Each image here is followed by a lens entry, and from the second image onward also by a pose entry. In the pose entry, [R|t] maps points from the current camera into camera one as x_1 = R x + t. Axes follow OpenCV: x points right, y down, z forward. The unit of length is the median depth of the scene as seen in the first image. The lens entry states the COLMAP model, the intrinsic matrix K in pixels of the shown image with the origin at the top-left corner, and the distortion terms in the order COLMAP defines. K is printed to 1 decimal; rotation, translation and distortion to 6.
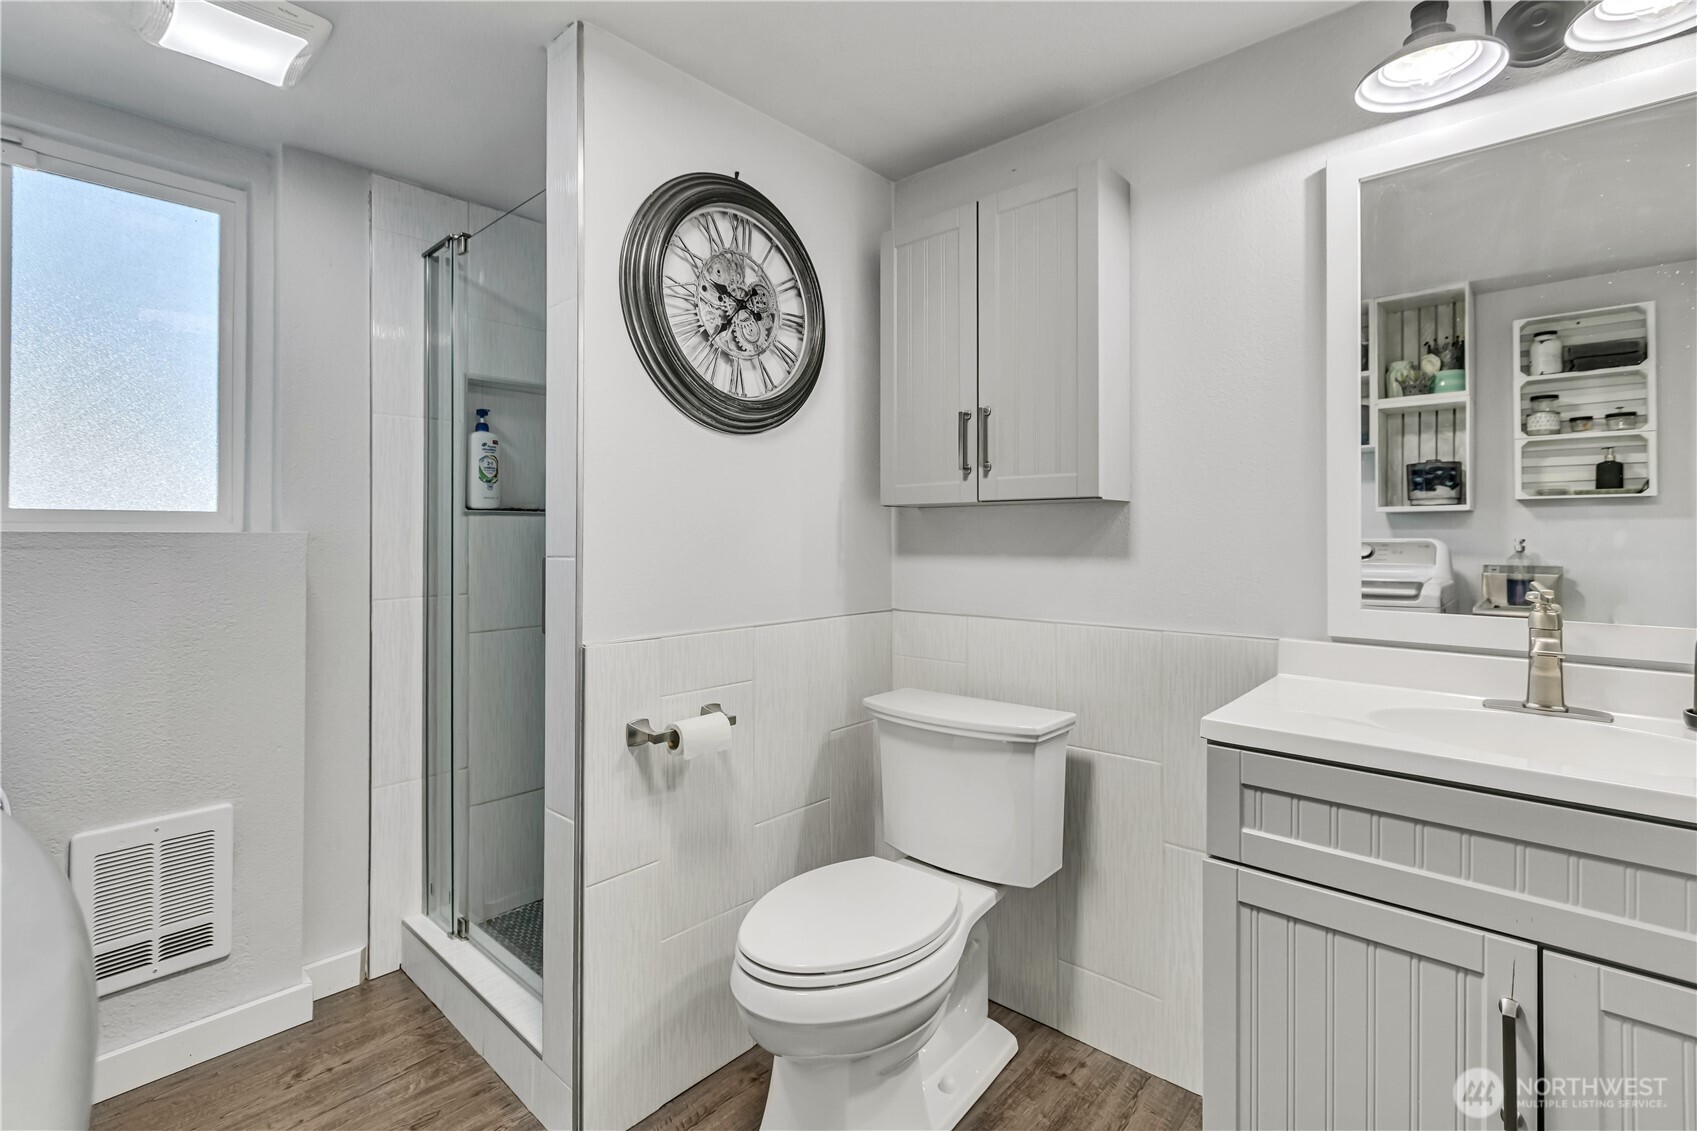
lens RADIAL K [[782.9, 0, 859.4], [0, 782.9, 528.4], [0, 0, 1]] dist [0.000349, 0.000401]
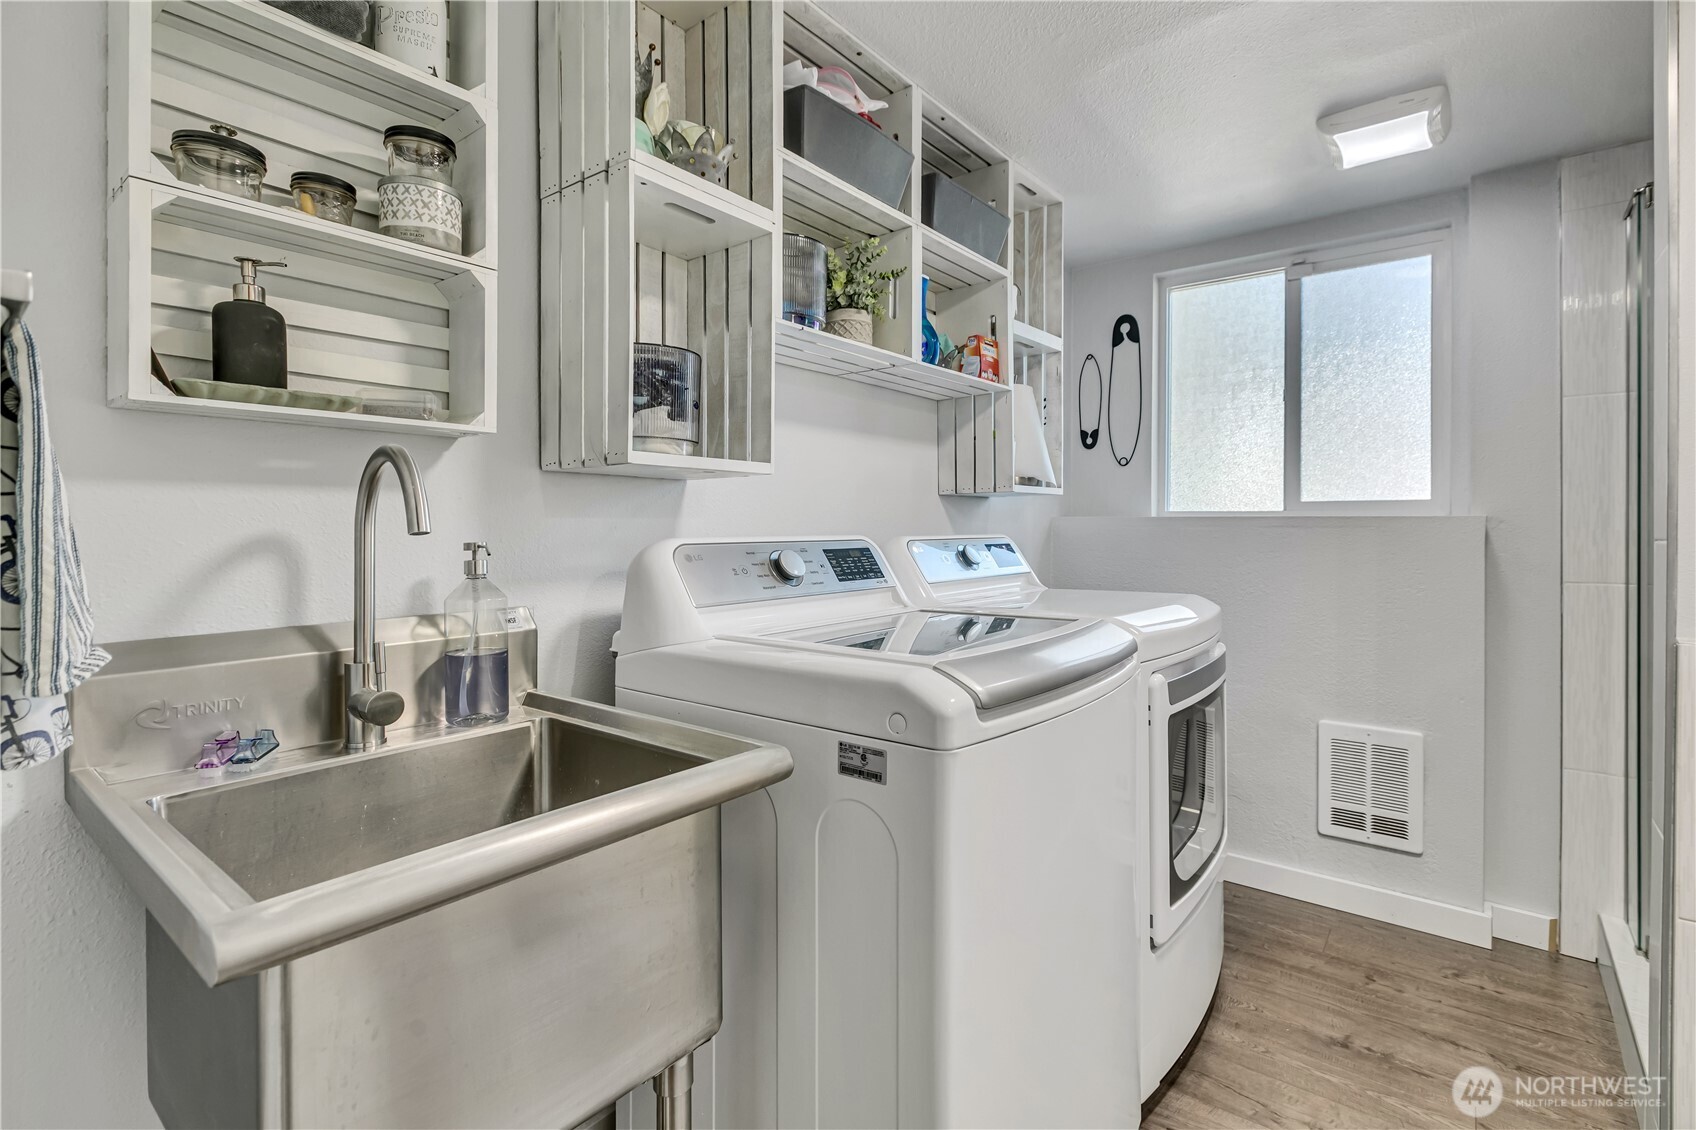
lens RADIAL K [[786.9, 0, 862.3], [0, 786.9, 534.6], [0, 0, 1]] dist [0.001546, 0.000212]
pose [[0.074833, 0.016300, -0.997063, 0.383489], [0.006564, 0.999837, 0.016838, 0.008034], [0.997174, -0.007805, 0.074714, 0.022502]]
